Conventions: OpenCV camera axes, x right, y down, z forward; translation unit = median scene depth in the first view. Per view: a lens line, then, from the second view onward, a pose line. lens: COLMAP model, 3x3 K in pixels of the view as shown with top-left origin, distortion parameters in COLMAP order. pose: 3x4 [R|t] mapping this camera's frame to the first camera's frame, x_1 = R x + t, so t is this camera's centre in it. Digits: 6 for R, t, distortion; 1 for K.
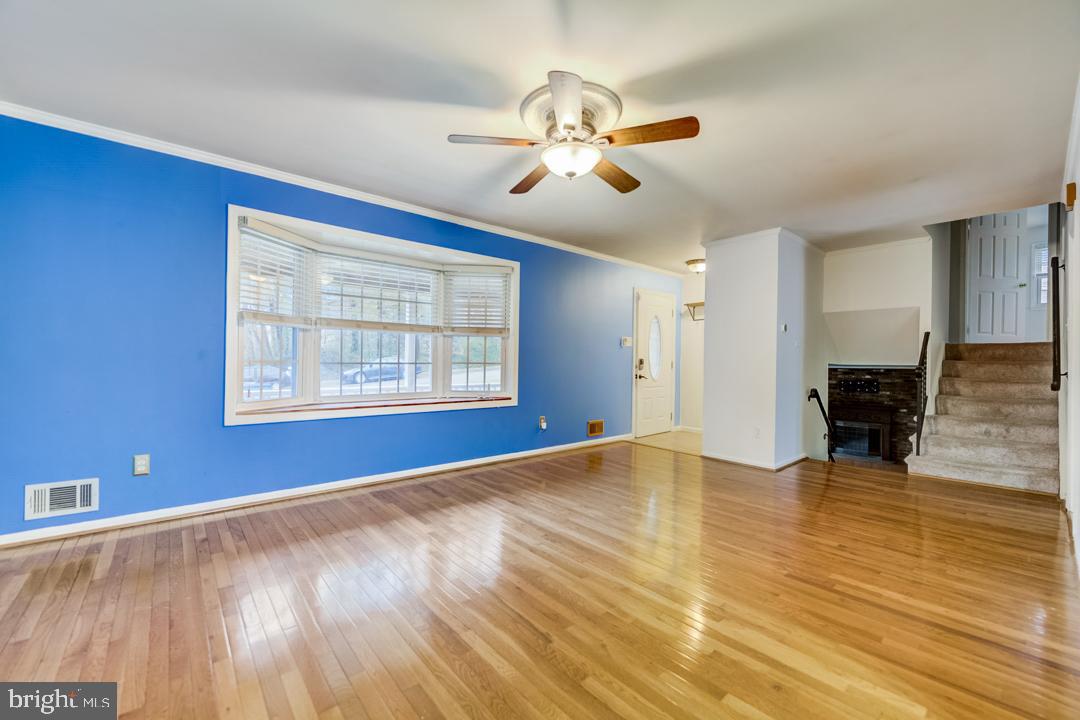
lens RADIAL K [[438.9, 0, 535.5], [0, 438.9, 365.0], [0, 0, 1]] dist [-0.009510, -0.000222]
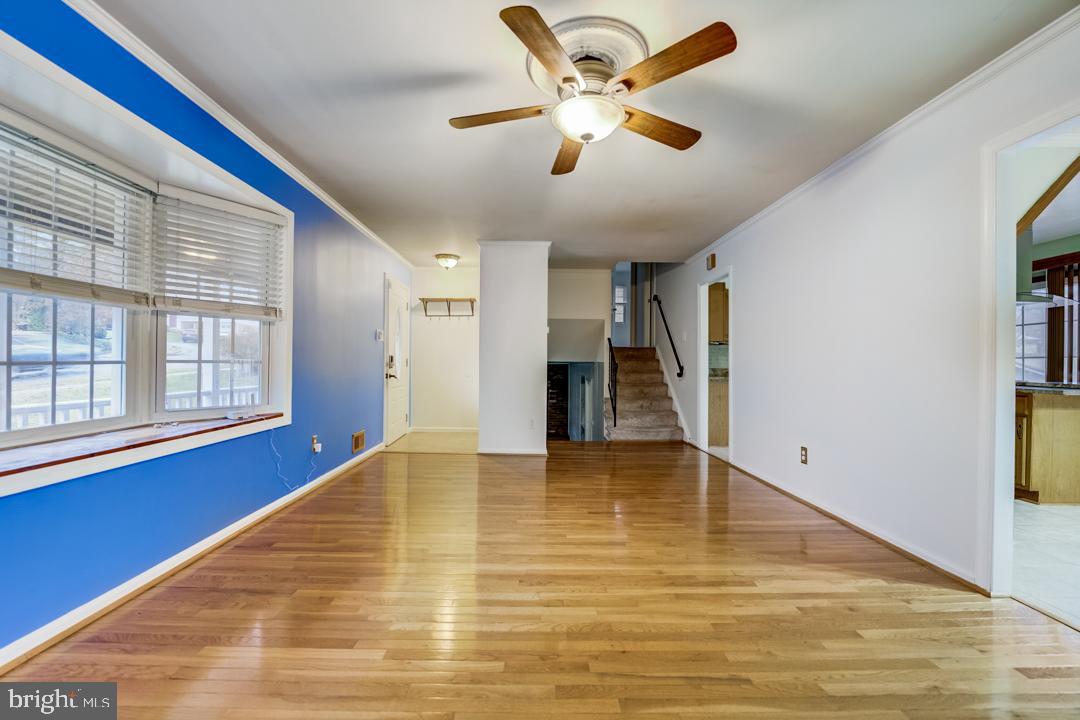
lens RADIAL K [[438.9, 0, 540.7], [0, 438.9, 364.0], [0, 0, 1]] dist [-0.009510, -0.000222]
pose [[0.631459, -0.008221, 0.775365, -0.355734], [0.003390, 0.999964, 0.007842, -0.004372], [-0.775402, -0.002323, 0.631464, 0.304550]]
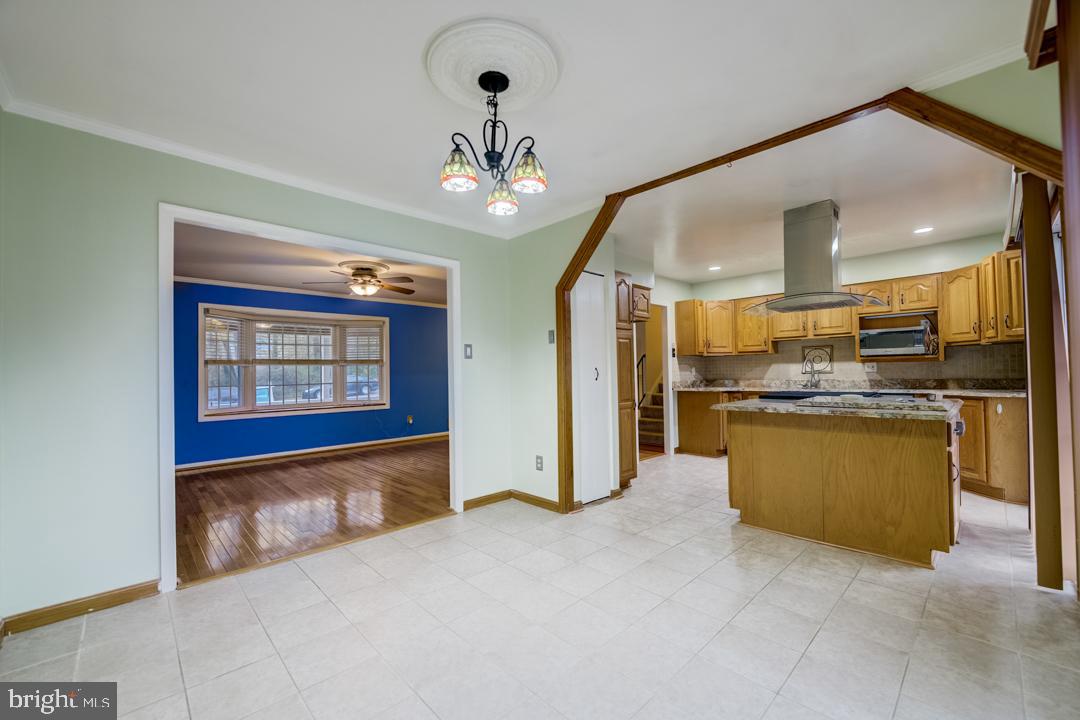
lens RADIAL K [[438.9, 0, 534.1], [0, 438.9, 365.1], [0, 0, 1]] dist [-0.009510, -0.000222]
pose [[0.998768, -0.030284, 0.039300, 0.459358], [0.031174, 0.999267, -0.022234, -0.013074], [-0.038598, 0.023432, 0.998980, -0.645791]]
